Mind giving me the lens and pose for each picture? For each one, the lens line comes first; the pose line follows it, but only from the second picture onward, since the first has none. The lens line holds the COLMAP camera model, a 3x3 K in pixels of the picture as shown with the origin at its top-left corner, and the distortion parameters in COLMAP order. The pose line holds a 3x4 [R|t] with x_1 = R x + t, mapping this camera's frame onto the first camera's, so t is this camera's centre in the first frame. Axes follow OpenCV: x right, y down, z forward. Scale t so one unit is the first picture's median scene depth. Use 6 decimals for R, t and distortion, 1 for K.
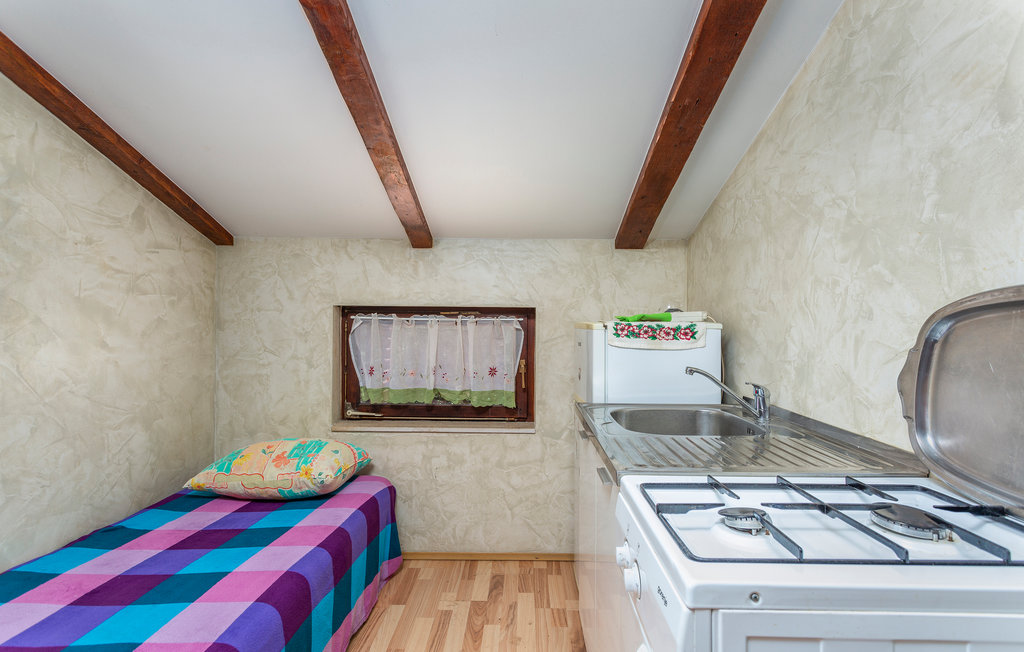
lens RADIAL K [[529.9, 0, 513.2], [0, 529.9, 296.6], [0, 0, 1]] dist [0.001210, 0.000068]
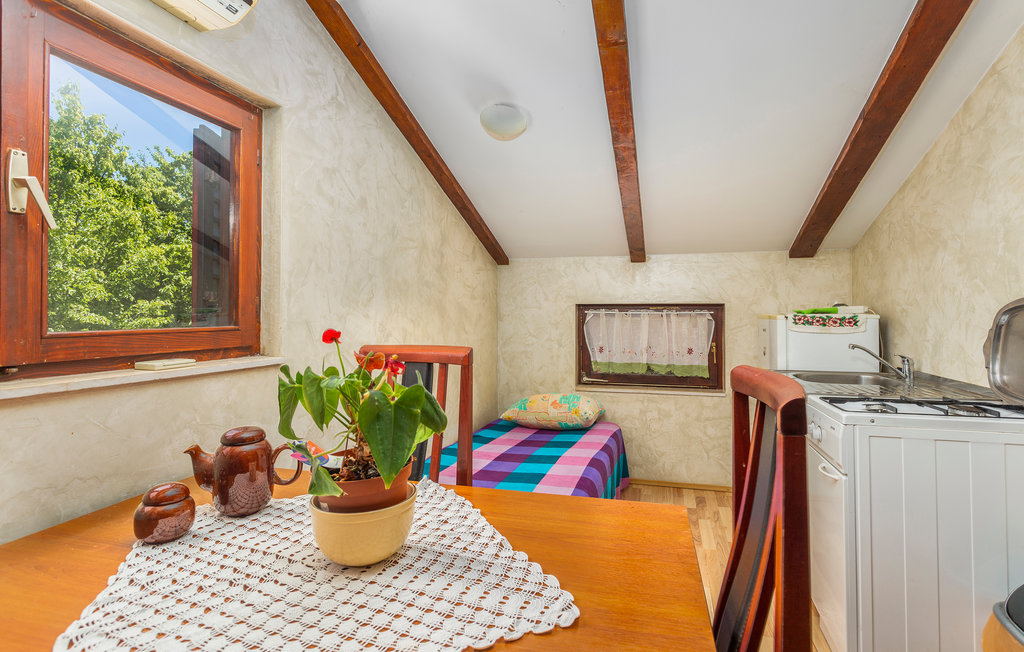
lens RADIAL K [[529.9, 0, 513.2], [0, 529.9, 296.6], [0, 0, 1]] dist [0.001210, 0.000068]
pose [[0.965415, -0.016425, -0.260201, -0.132675], [0.020487, 0.999707, 0.012906, -0.026917], [0.259912, -0.017791, 0.965468, -0.462663]]
